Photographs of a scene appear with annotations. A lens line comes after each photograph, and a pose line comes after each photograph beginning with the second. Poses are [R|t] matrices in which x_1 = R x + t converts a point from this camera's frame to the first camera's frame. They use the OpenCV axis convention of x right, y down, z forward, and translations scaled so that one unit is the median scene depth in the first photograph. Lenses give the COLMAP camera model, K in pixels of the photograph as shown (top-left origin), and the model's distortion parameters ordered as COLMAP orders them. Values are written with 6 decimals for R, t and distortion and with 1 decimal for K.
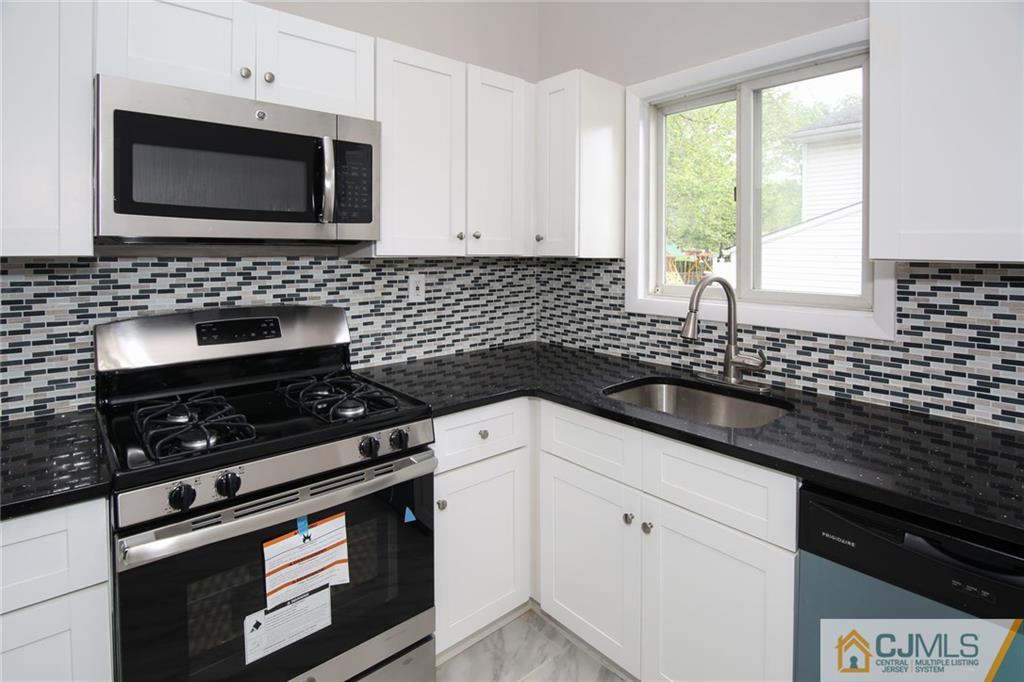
lens RADIAL K [[524.6, 0, 500.0], [0, 524.6, 253.7], [0, 0, 1]] dist [-0.013627, -0.000412]
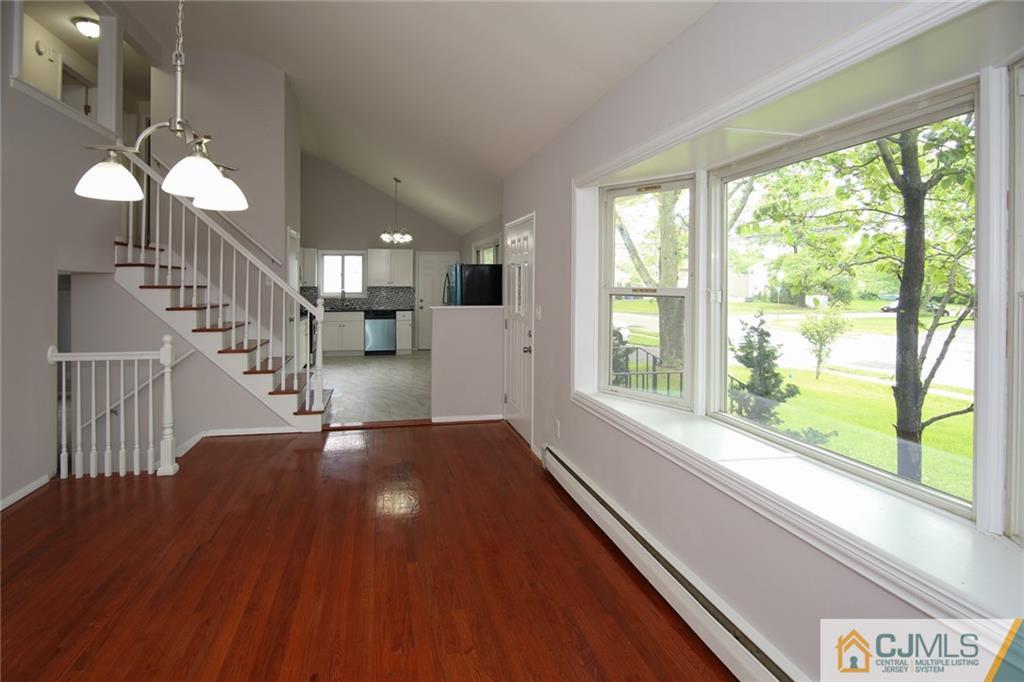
lens RADIAL K [[501.2, 0, 495.1], [0, 501.2, 283.2], [0, 0, 1]] dist [-0.007526, -0.001367]
pose [[0.454597, -0.004813, 0.890684, -3.724492], [0.005923, 0.999980, 0.002381, -0.030428], [-0.890678, 0.004193, 0.454616, -3.004482]]
